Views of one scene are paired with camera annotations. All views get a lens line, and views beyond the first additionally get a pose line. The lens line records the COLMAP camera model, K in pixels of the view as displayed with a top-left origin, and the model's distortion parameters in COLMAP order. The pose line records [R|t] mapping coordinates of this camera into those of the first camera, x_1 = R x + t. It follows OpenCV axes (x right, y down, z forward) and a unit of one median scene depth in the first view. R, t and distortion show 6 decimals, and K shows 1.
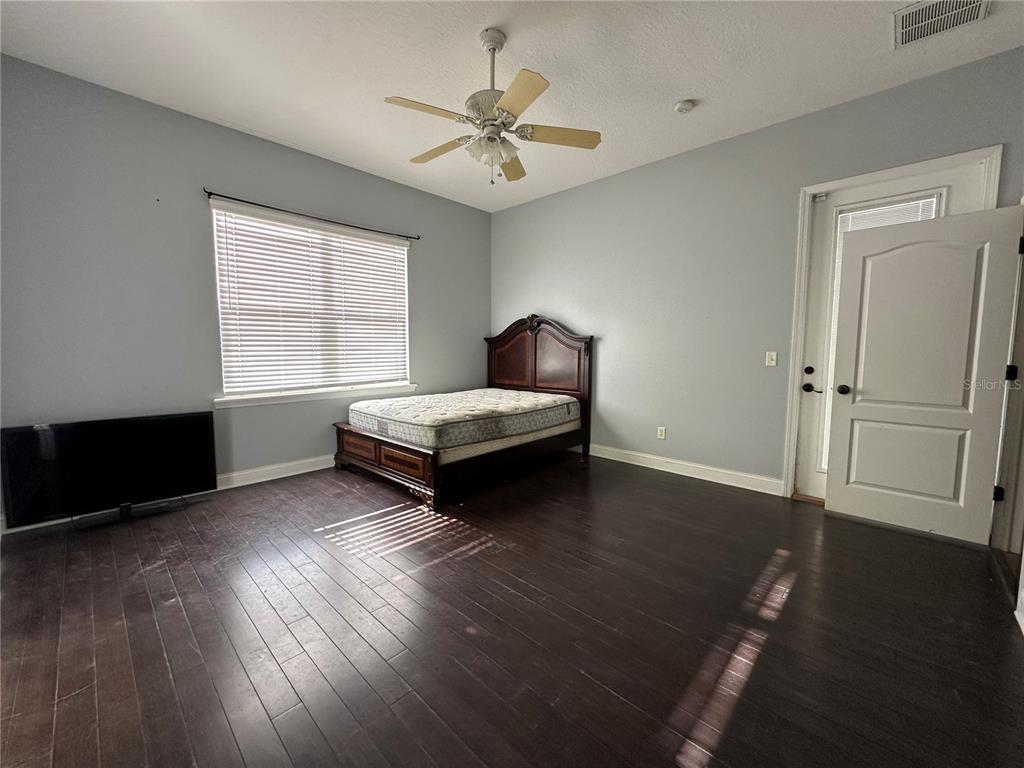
lens RADIAL K [[410.2, 0, 511.4], [0, 410.2, 384.7], [0, 0, 1]] dist [-0.006541, 0.000495]
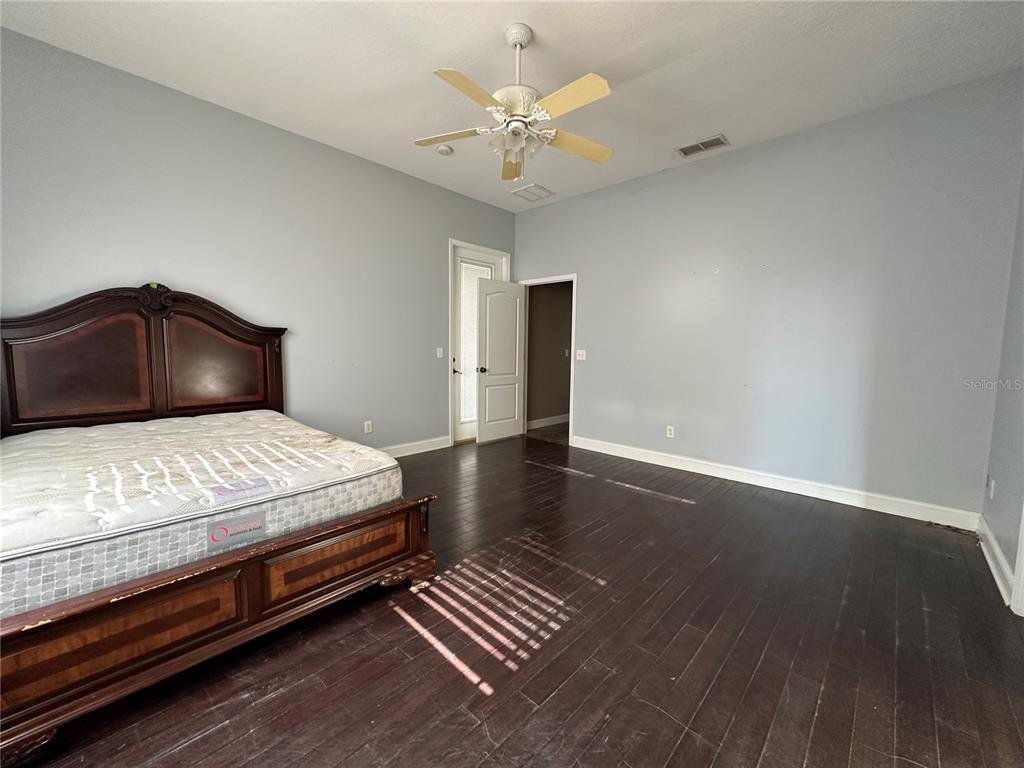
lens RADIAL K [[410.2, 0, 511.9], [0, 410.2, 381.4], [0, 0, 1]] dist [-0.006541, 0.000495]
pose [[-0.007265, -0.088549, 0.996045, -0.893772], [0.074551, 0.993252, 0.088845, -0.082915], [-0.997191, 0.074902, -0.000615, 0.866962]]
